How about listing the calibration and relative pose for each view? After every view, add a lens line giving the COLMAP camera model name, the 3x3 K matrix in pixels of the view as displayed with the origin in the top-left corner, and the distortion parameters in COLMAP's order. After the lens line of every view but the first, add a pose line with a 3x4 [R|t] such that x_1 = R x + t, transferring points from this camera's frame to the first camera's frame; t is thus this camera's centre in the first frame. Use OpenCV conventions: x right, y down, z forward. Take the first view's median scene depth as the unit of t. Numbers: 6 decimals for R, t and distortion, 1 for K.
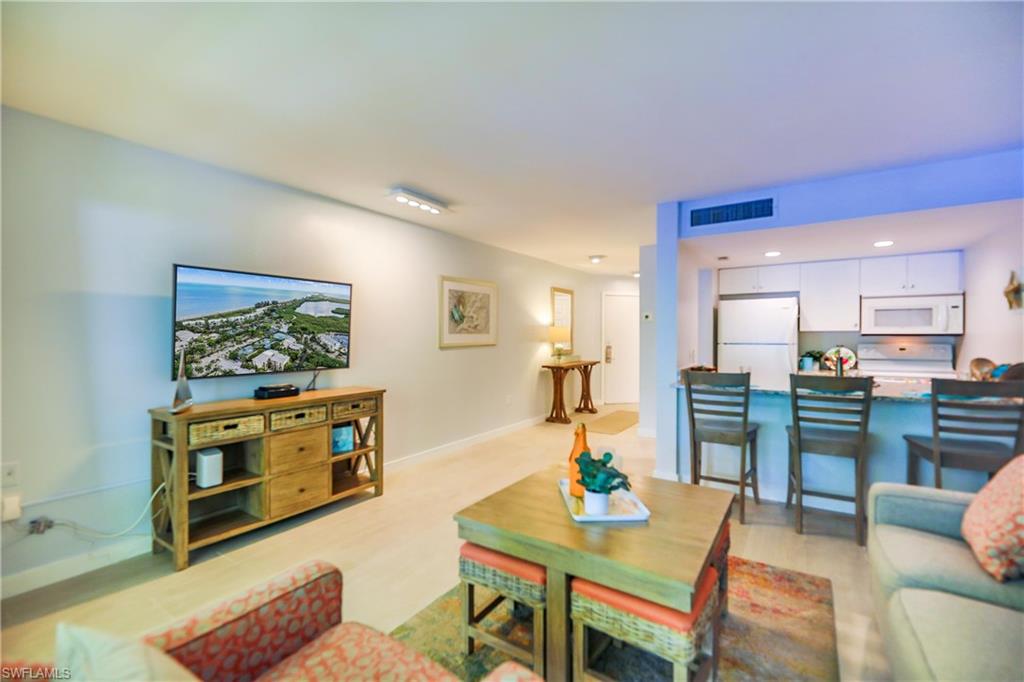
lens RADIAL K [[443.4, 0, 513.6], [0, 443.4, 334.1], [0, 0, 1]] dist [-0.006335, -0.001952]
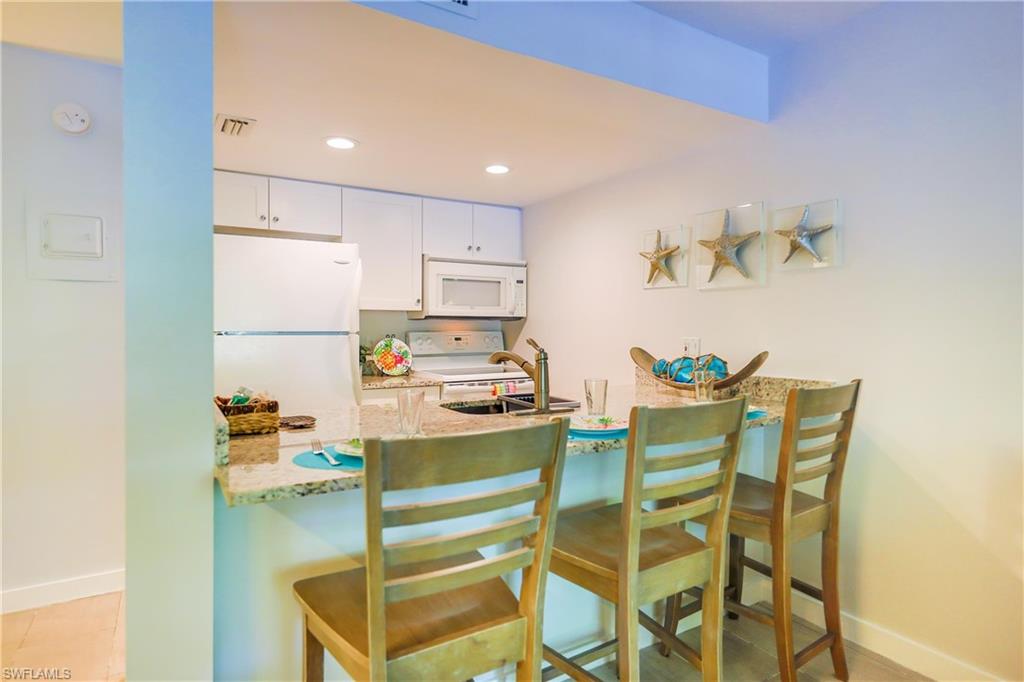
lens RADIAL K [[564.3, 0, 496.9], [0, 564.3, 337.2], [0, 0, 1]] dist [0.006703, -0.004333]
pose [[0.429248, -0.013641, 0.903084, 0.107325], [-0.004271, 0.999844, 0.017133, 0.016455], [-0.903177, -0.011212, 0.429123, 0.587338]]
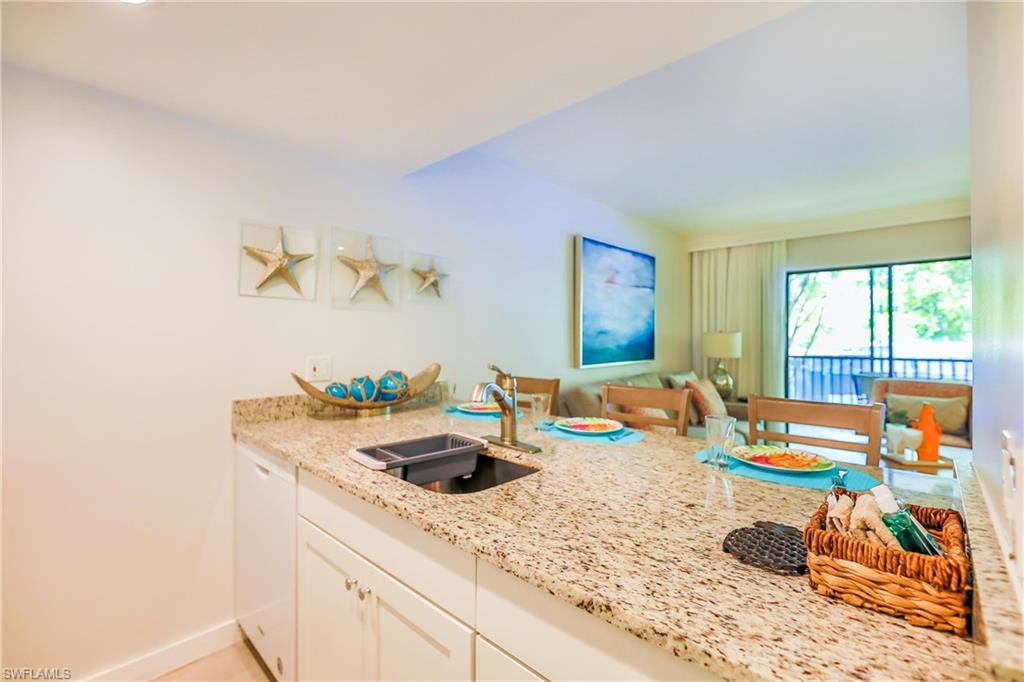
lens RADIAL K [[443.4, 0, 514.9], [0, 443.4, 333.4], [0, 0, 1]] dist [-0.006335, -0.001952]
pose [[-0.988851, -0.002268, 0.148890, 0.509958], [-0.003397, 0.999967, -0.007334, 0.005483], [-0.148869, -0.007758, -0.988826, 1.107096]]
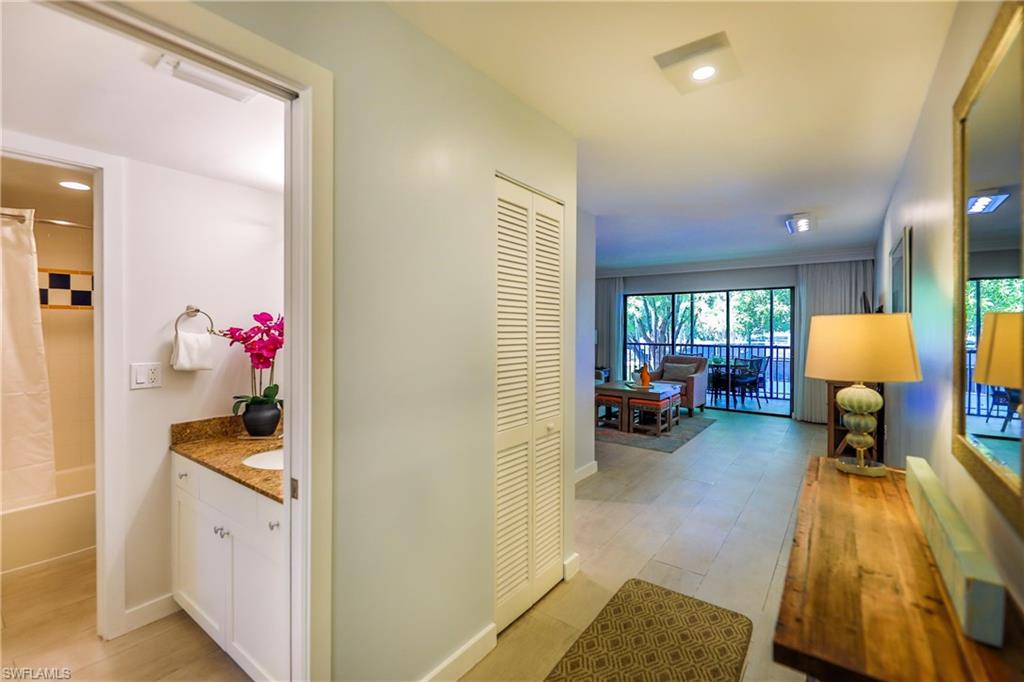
lens RADIAL K [[443.4, 0, 496.5], [0, 443.4, 329.5], [0, 0, 1]] dist [-0.006335, -0.001952]
pose [[-0.998002, -0.003666, 0.063081, 0.427880], [-0.003332, 0.999980, 0.005401, -0.017218], [-0.063099, 0.005180, -0.997994, 1.832316]]
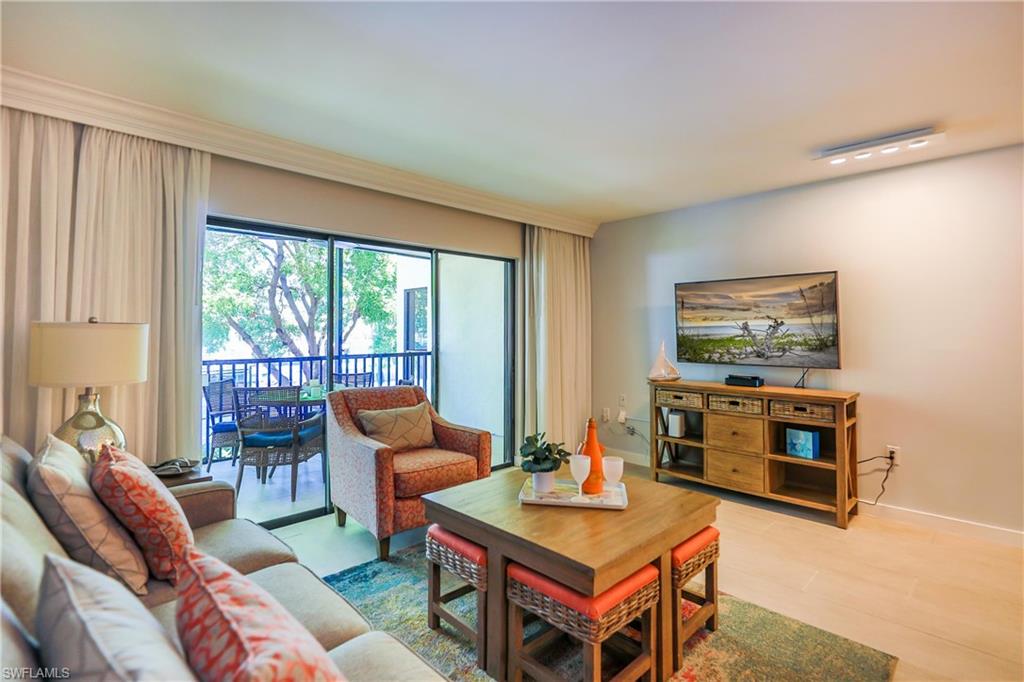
lens RADIAL K [[485.0, 0, 519.6], [0, 485.0, 324.3], [0, 0, 1]] dist [-0.003598, -0.000899]
pose [[-0.189867, -0.016380, -0.981673, 0.562131], [0.001710, 0.999854, -0.017014, 0.003797], [0.981808, -0.004909, -0.189811, 0.478477]]
